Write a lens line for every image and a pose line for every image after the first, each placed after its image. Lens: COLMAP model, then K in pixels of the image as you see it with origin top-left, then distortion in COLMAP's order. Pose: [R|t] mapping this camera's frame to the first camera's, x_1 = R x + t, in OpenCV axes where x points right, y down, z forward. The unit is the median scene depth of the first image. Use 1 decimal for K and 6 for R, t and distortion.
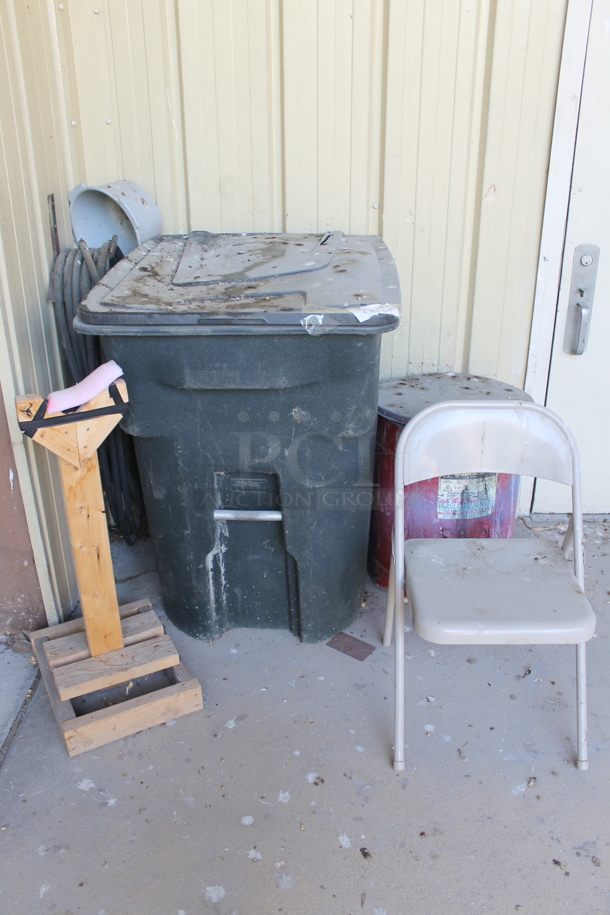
lens RADIAL K [[776.9, 0, 303.6], [0, 776.9, 453.4], [0, 0, 1]] dist [-0.166748, 0.153115]
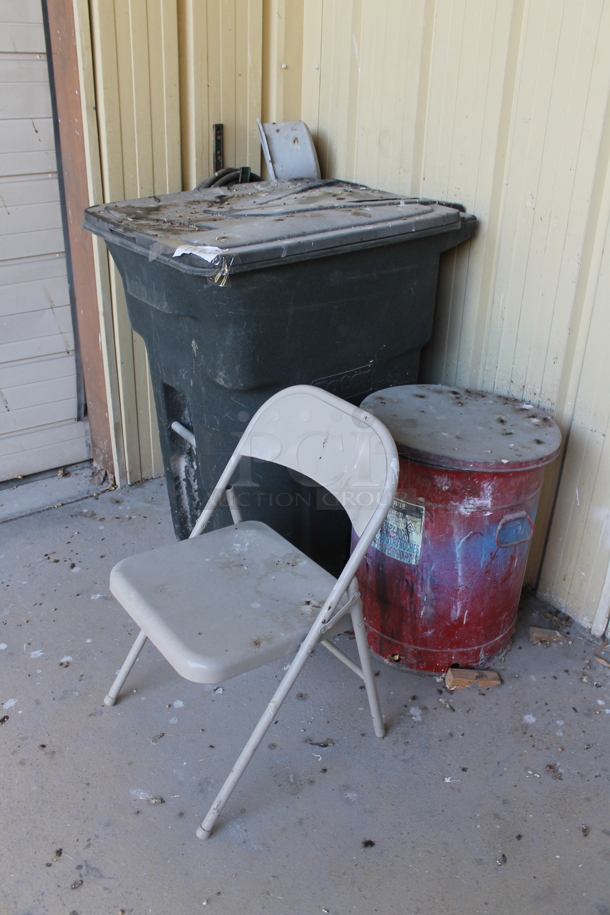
lens RADIAL K [[776.9, 0, 303.6], [0, 776.9, 453.4], [0, 0, 1]] dist [-0.166748, 0.153115]
pose [[0.616642, 0.377359, -0.690908, 0.778566], [-0.368460, 0.913911, 0.170304, -0.138680], [0.695694, 0.149555, 0.702597, 0.385251]]
